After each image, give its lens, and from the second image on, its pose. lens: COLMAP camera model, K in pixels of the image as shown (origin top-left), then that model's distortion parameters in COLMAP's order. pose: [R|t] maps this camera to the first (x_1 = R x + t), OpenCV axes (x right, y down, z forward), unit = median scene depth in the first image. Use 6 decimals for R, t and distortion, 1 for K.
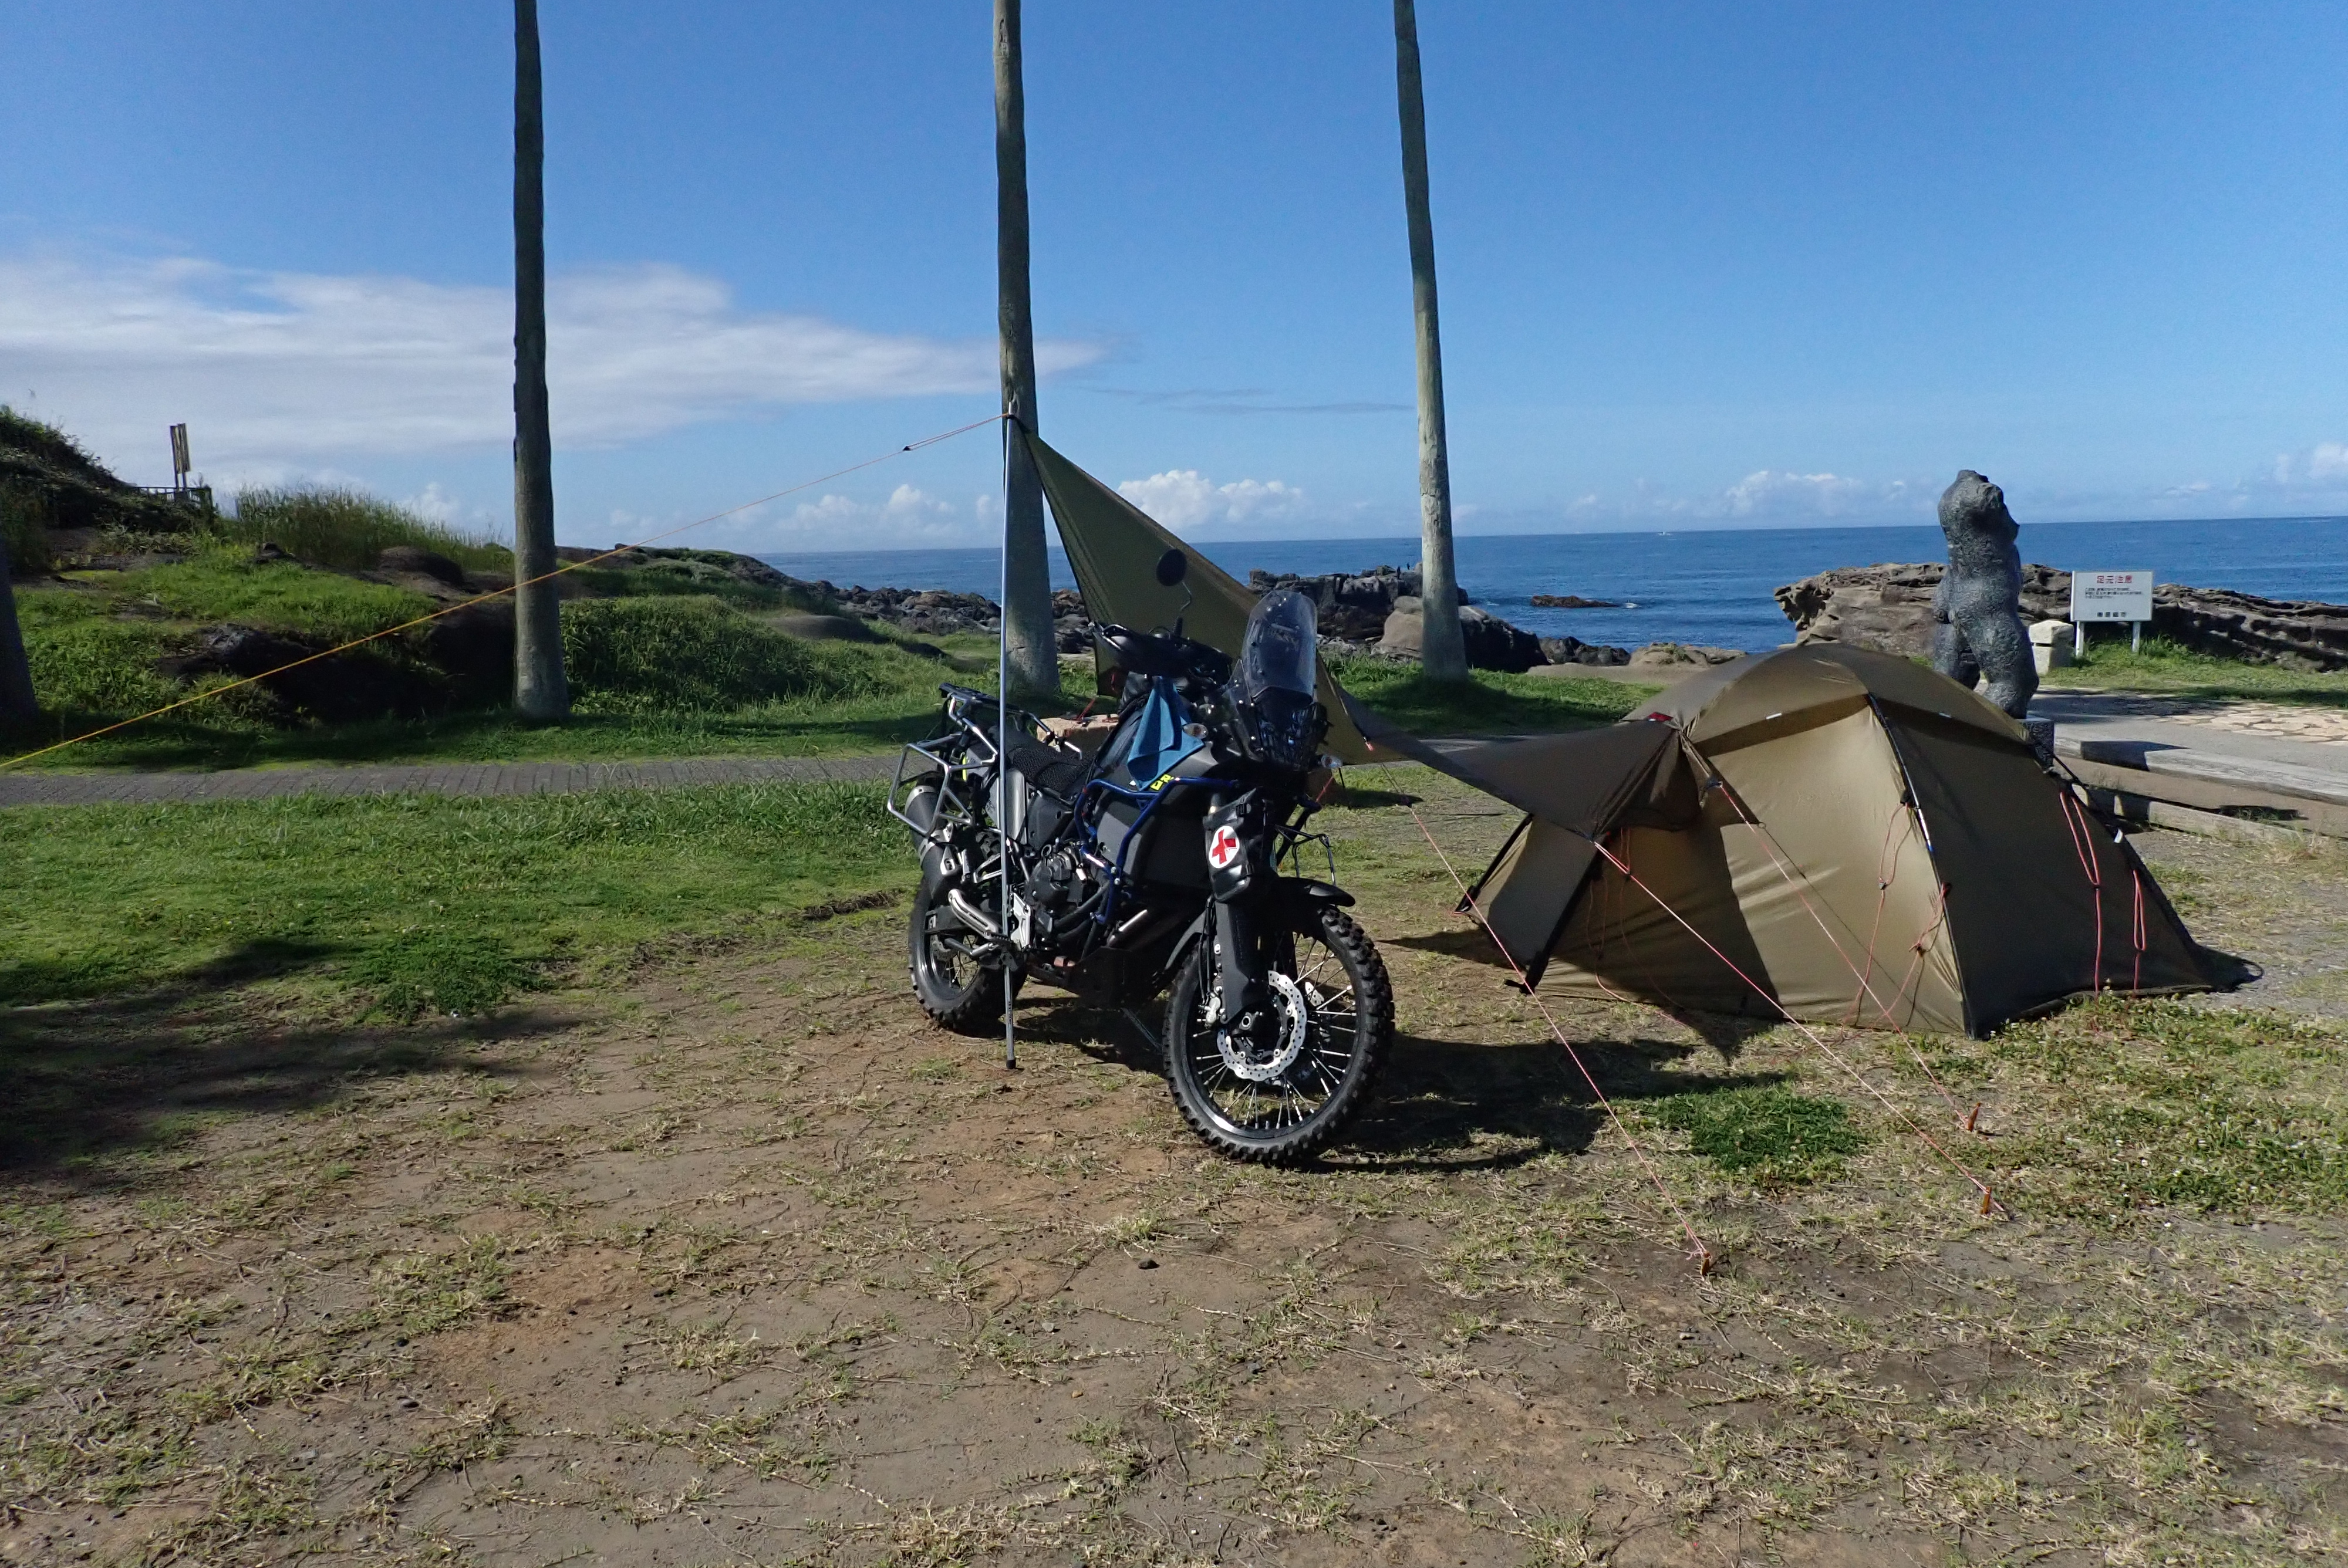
lens RADIAL K [[1735.1, 0, 1173.7], [0, 1735.1, 782.4], [0, 0, 1]] dist [0.007217, -0.010021]
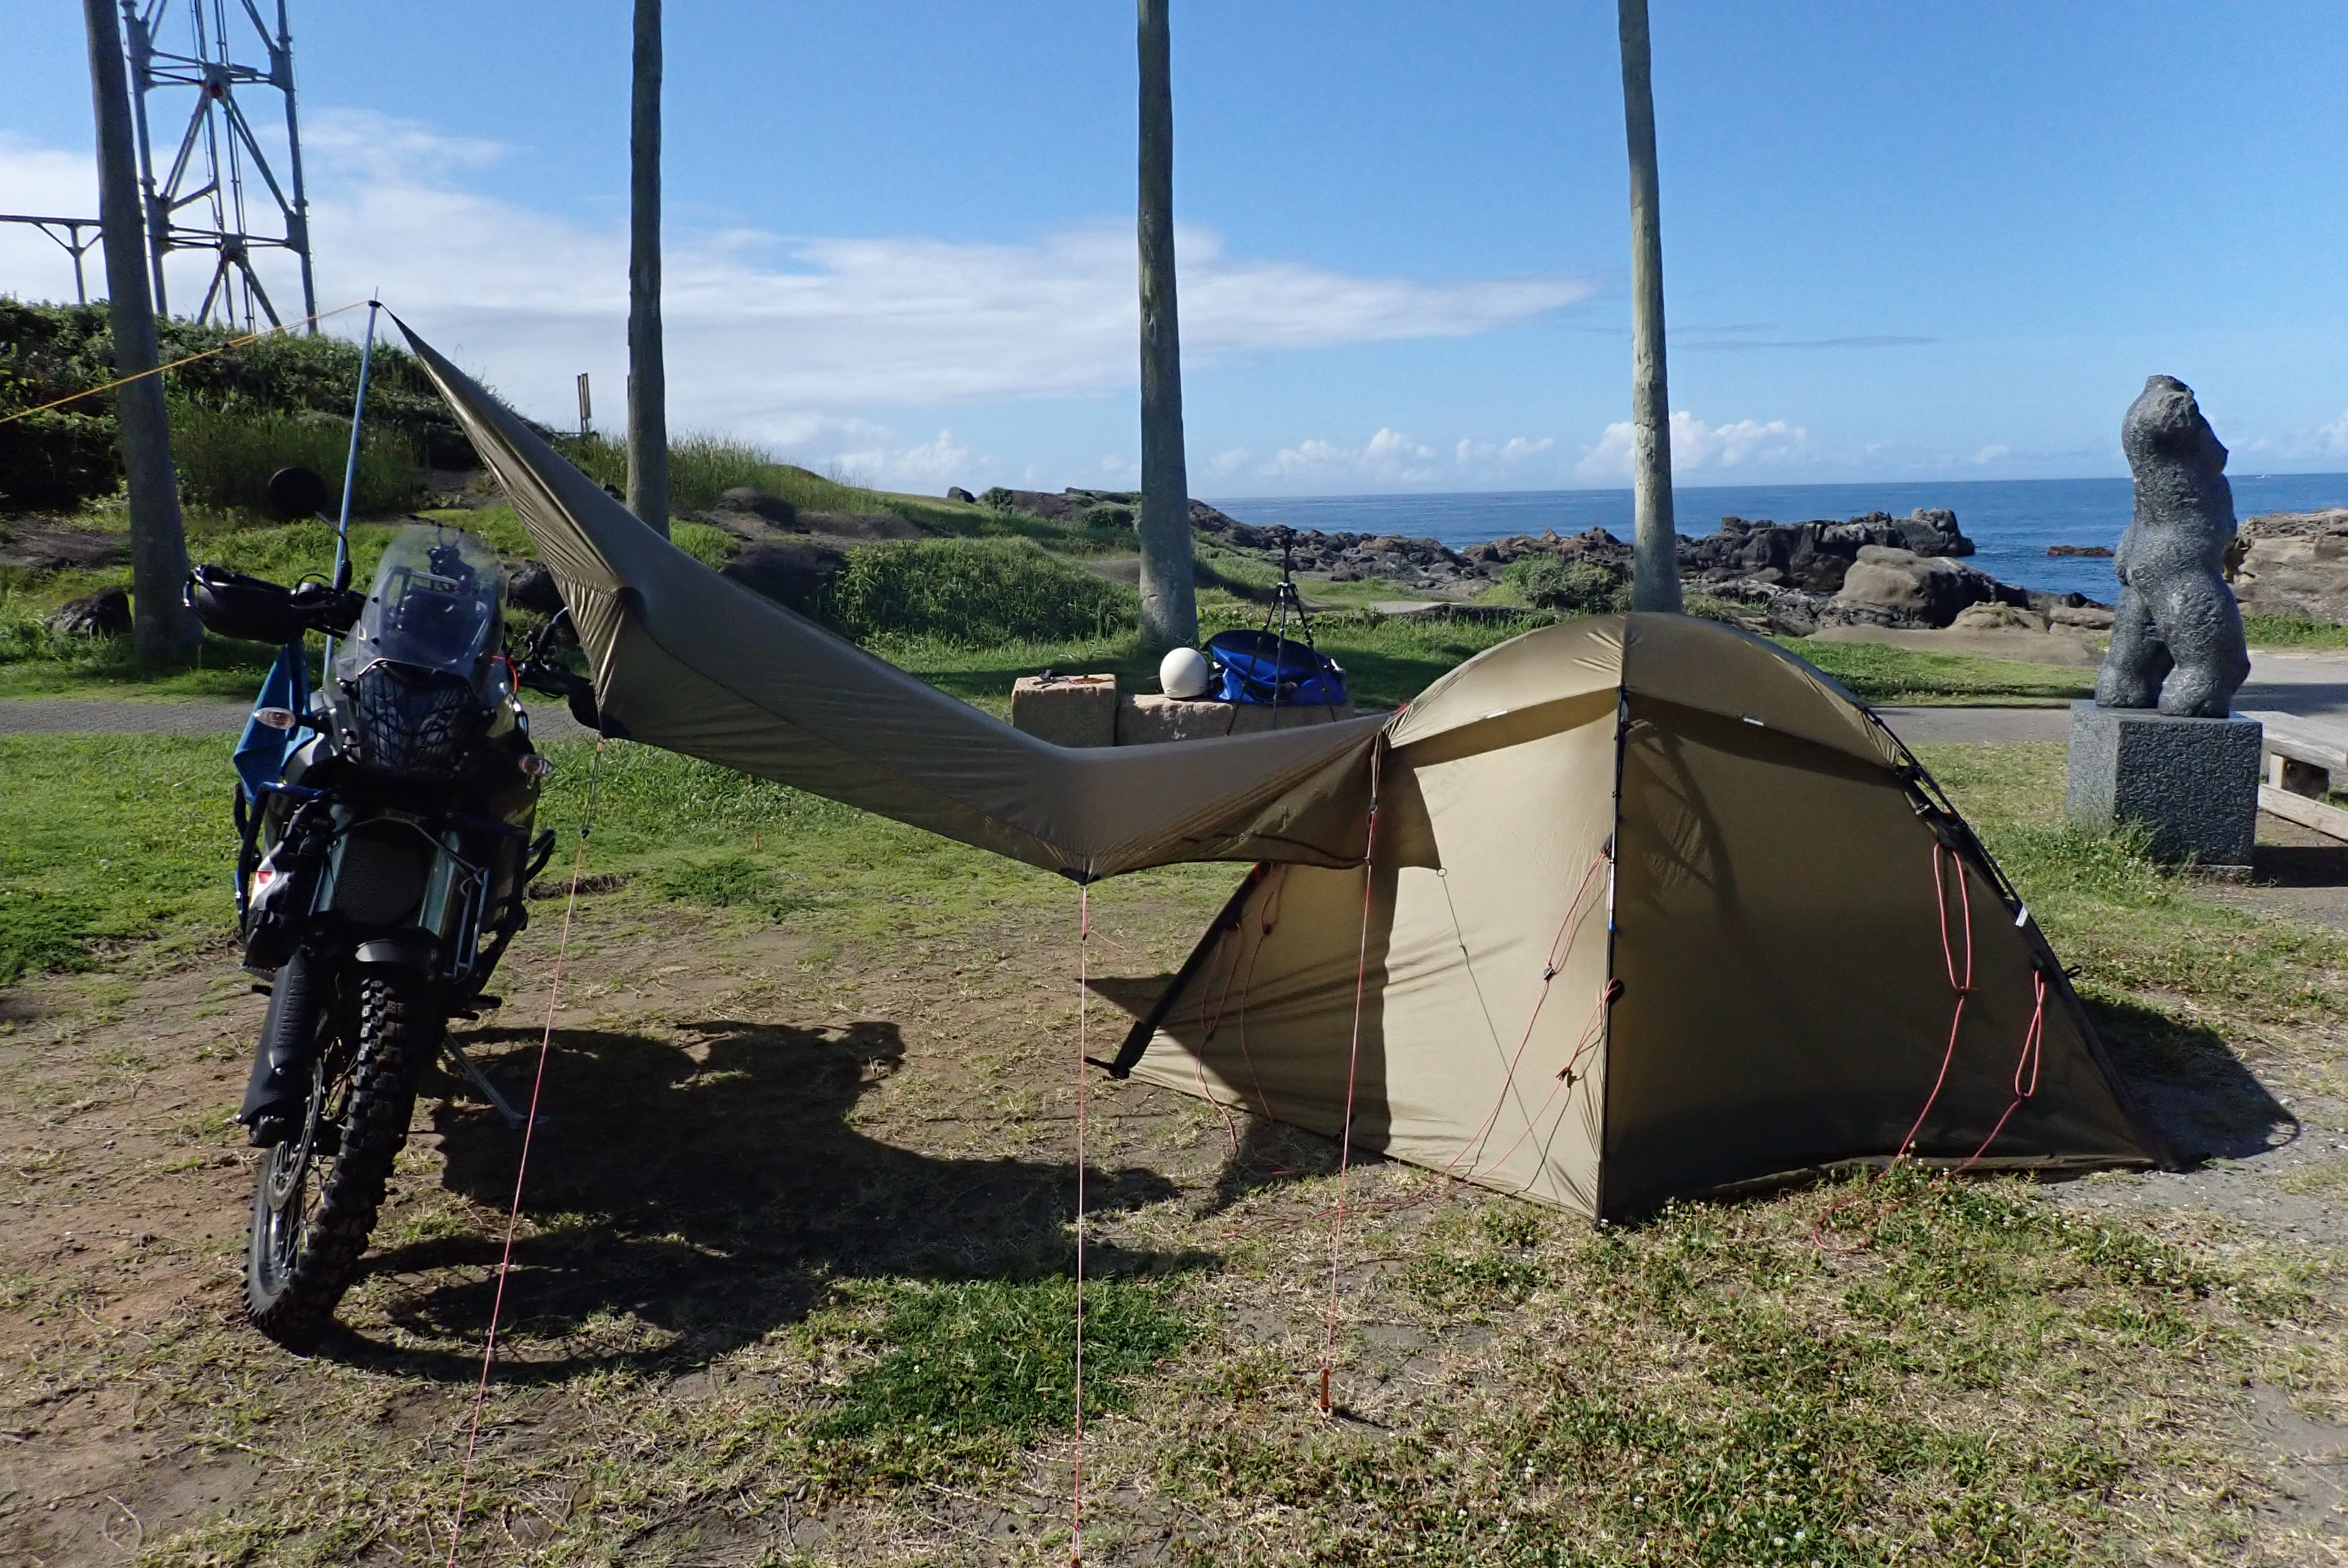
lens RADIAL K [[1735.1, 0, 1170.9], [0, 1735.1, 776.9], [0, 0, 1]] dist [0.007217, -0.010021]
pose [[0.962906, 0.044736, -0.266102, 0.094033], [-0.037251, 0.998757, 0.033112, -0.007161], [0.267253, -0.021971, 0.963376, 0.066080]]
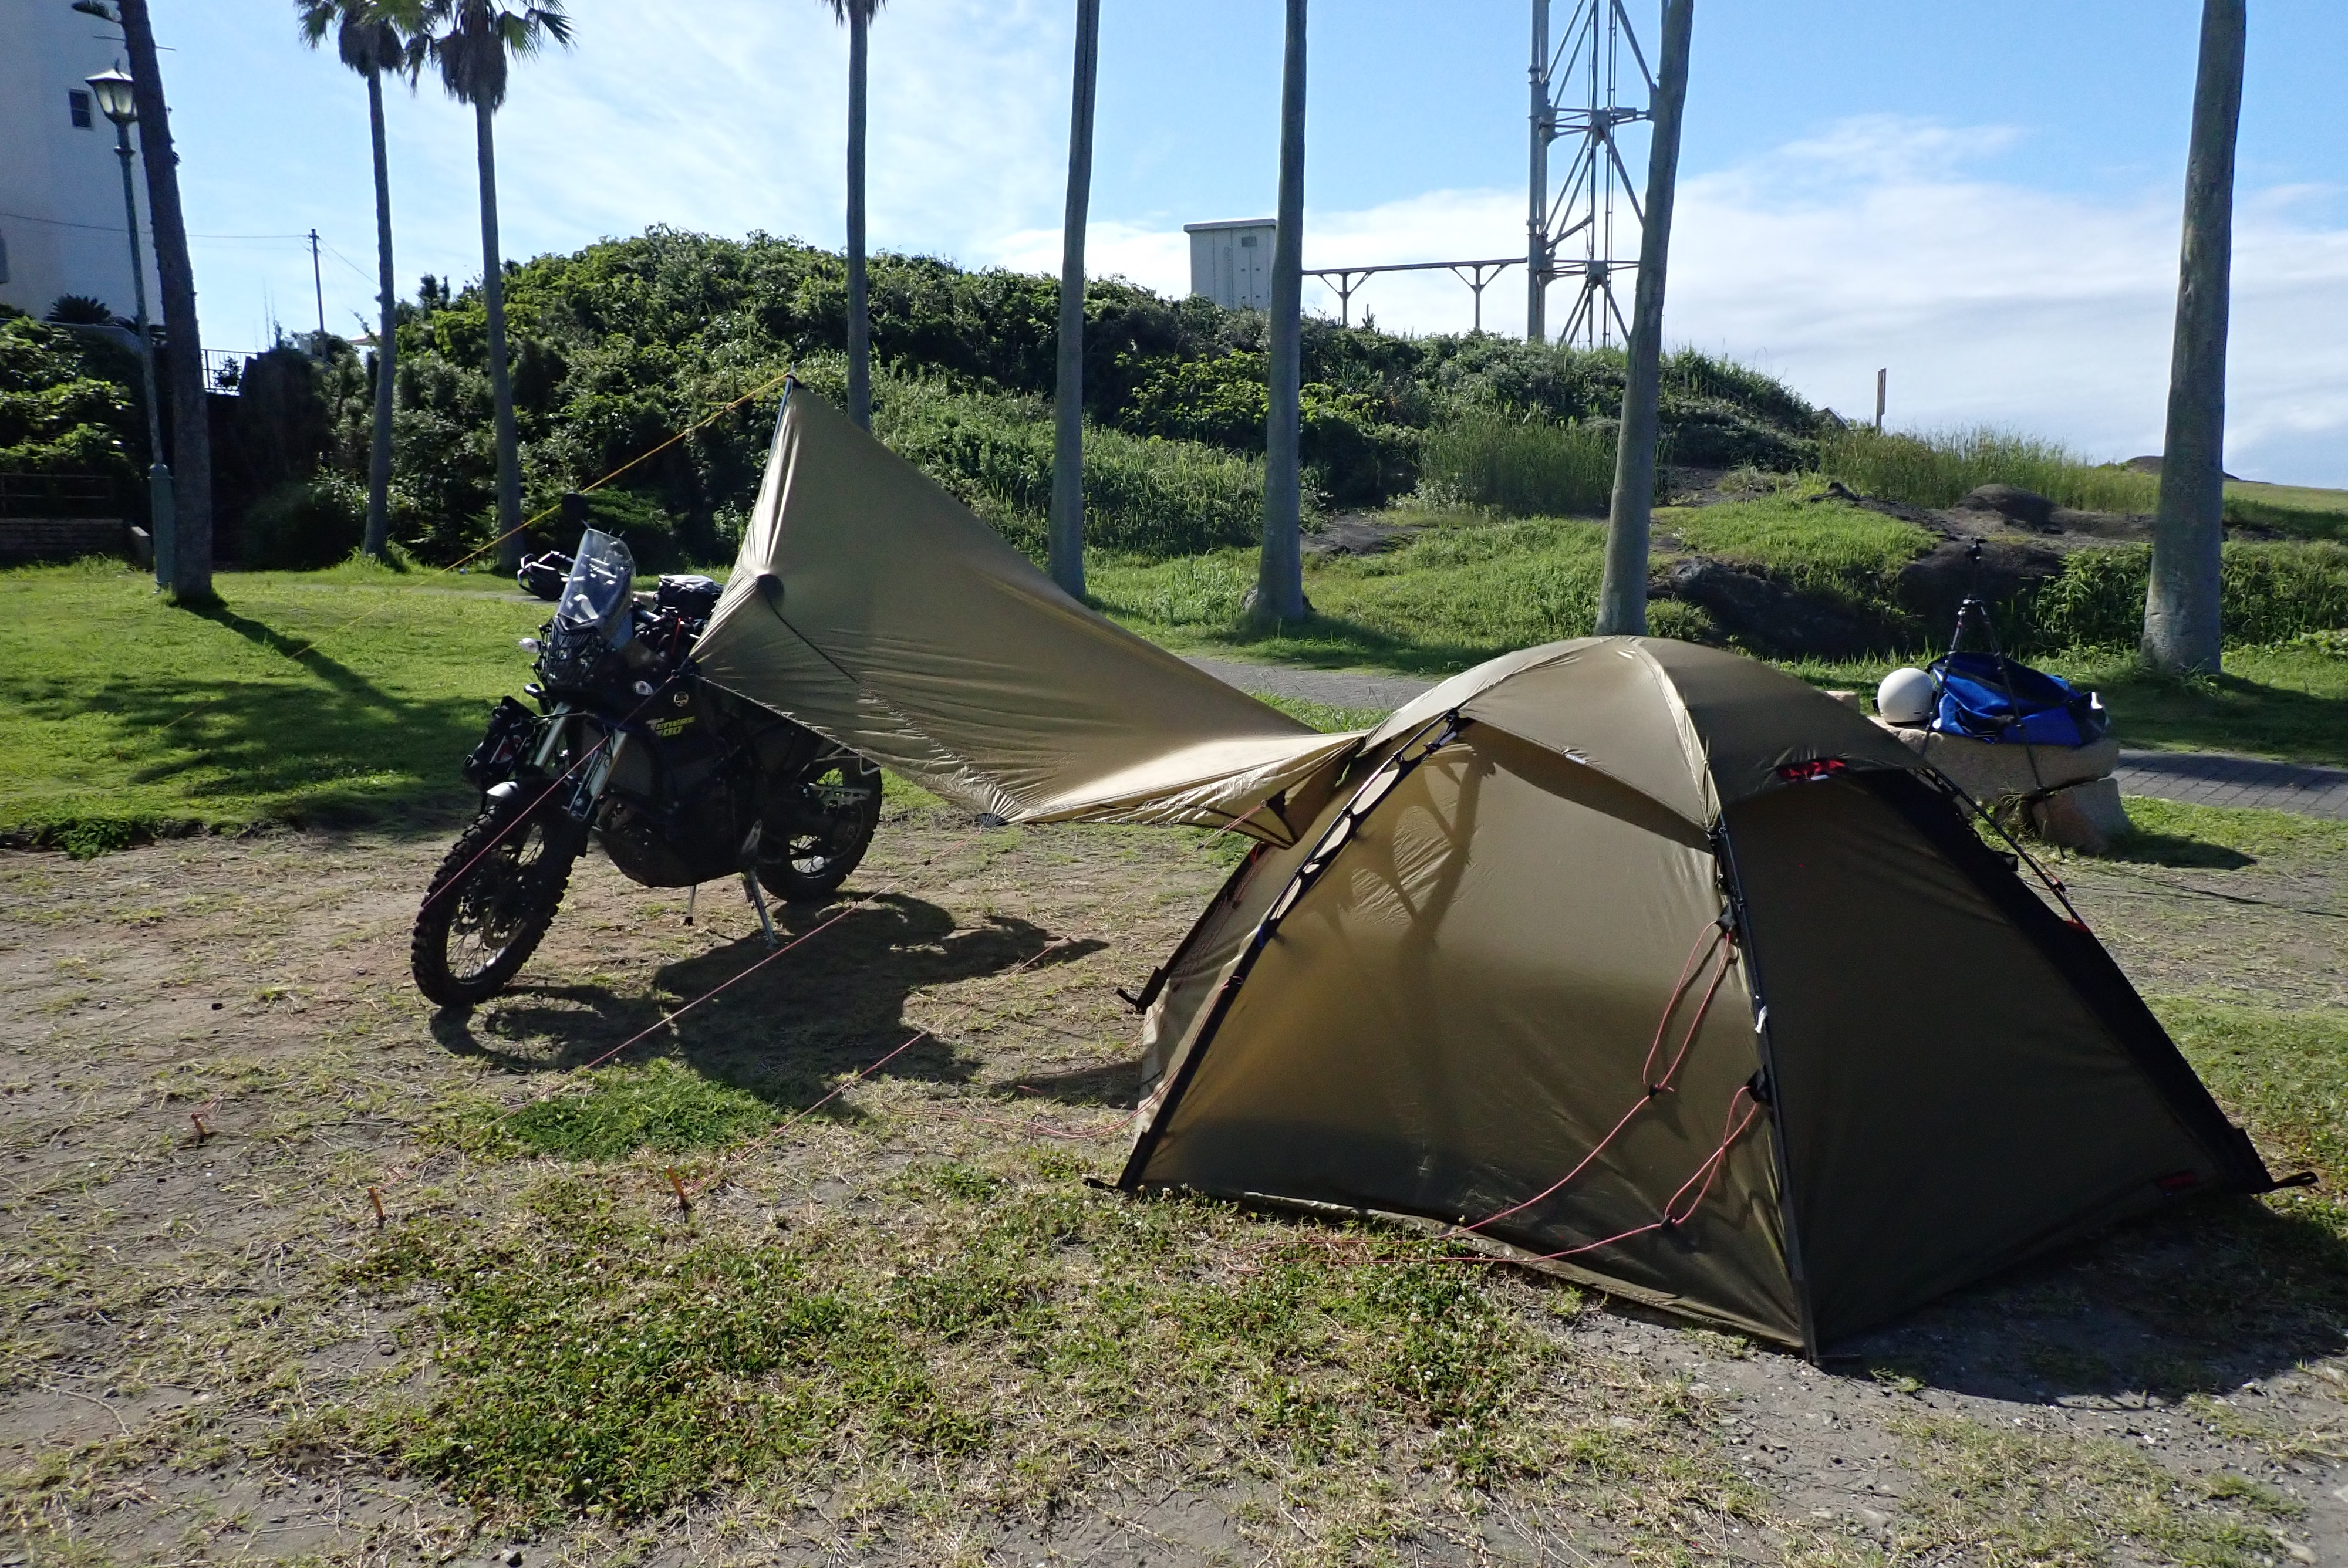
lens RADIAL K [[1735.1, 0, 1184.9], [0, 1735.1, 782.9], [0, 0, 1]] dist [0.007217, -0.010021]
pose [[0.491148, 0.143535, -0.859169, 0.210643], [-0.112935, 0.988498, 0.100582, -0.017758], [0.863724, 0.047629, 0.501710, 0.131602]]
